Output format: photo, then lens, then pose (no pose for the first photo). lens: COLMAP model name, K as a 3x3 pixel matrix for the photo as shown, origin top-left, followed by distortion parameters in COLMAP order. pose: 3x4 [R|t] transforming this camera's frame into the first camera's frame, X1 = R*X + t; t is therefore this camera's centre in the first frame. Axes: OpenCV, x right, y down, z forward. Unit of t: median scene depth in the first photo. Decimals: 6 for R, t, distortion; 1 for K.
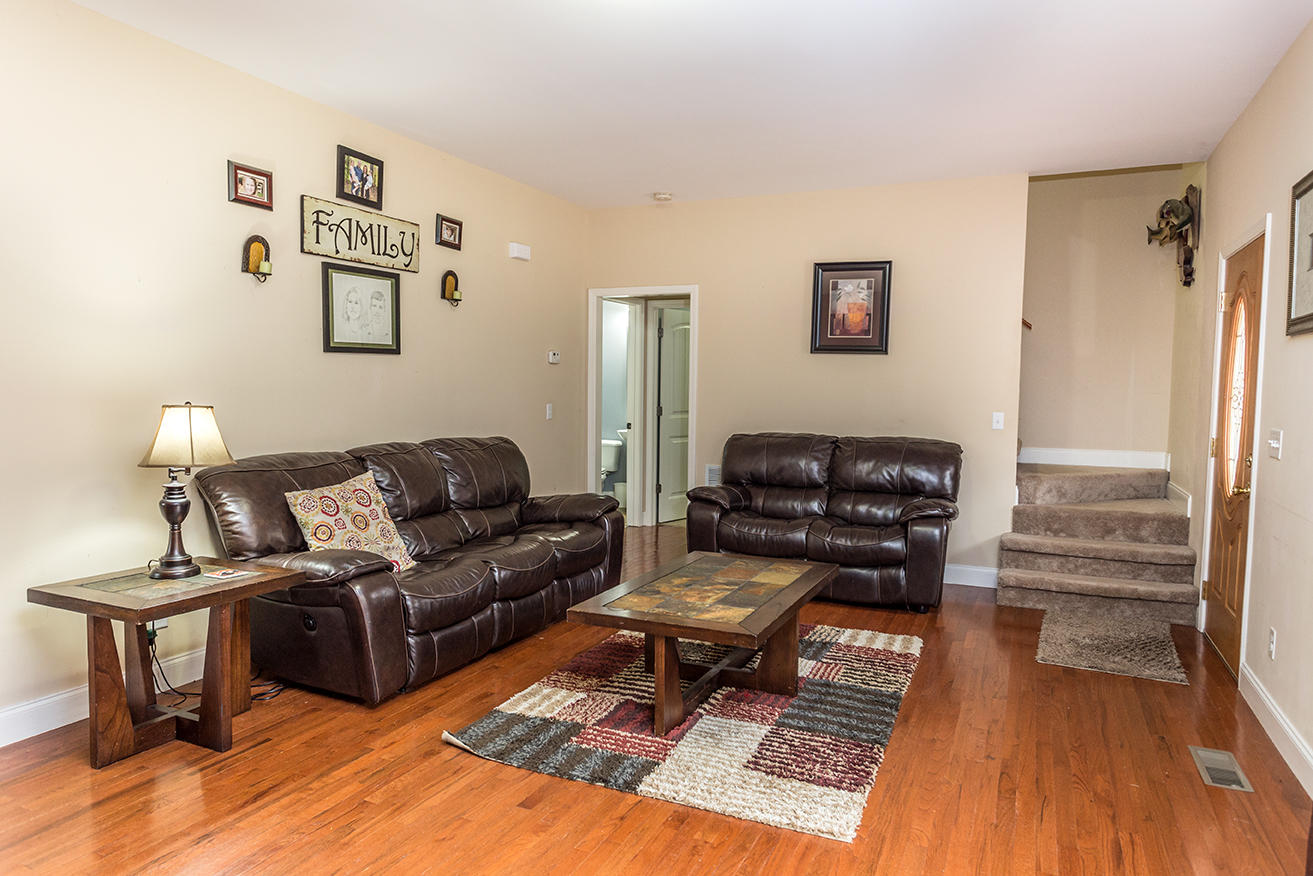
lens RADIAL K [[833.9, 0, 657.4], [0, 833.9, 440.0], [0, 0, 1]] dist [0.001944, 0.001019]
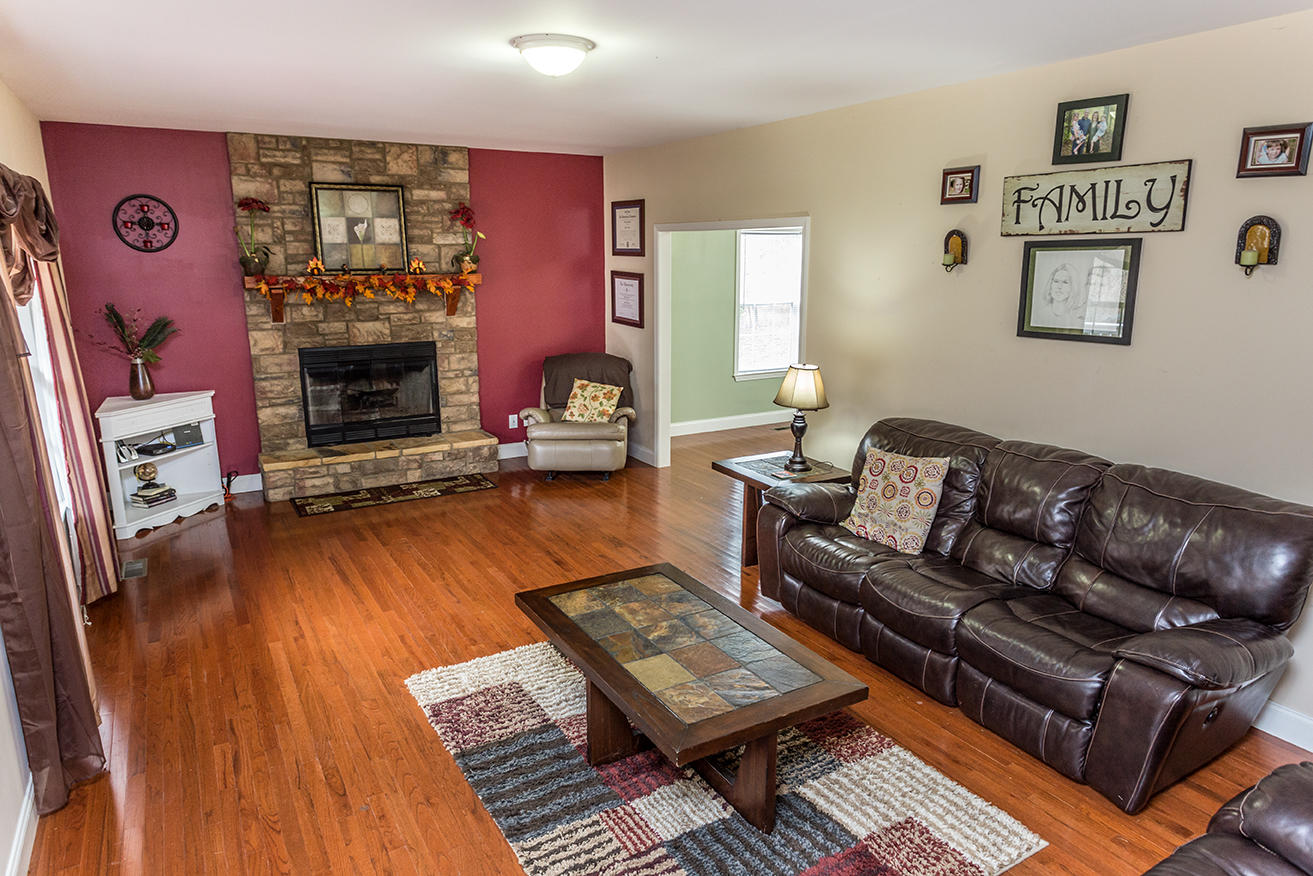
lens RADIAL K [[833.9, 0, 658.4], [0, 833.9, 439.2], [0, 0, 1]] dist [0.001944, 0.001019]
pose [[-0.574954, 0.171071, -0.800102, 0.622334], [-0.058715, 0.966749, 0.248895, -0.202559], [0.816076, 0.190081, -0.545792, 1.189013]]
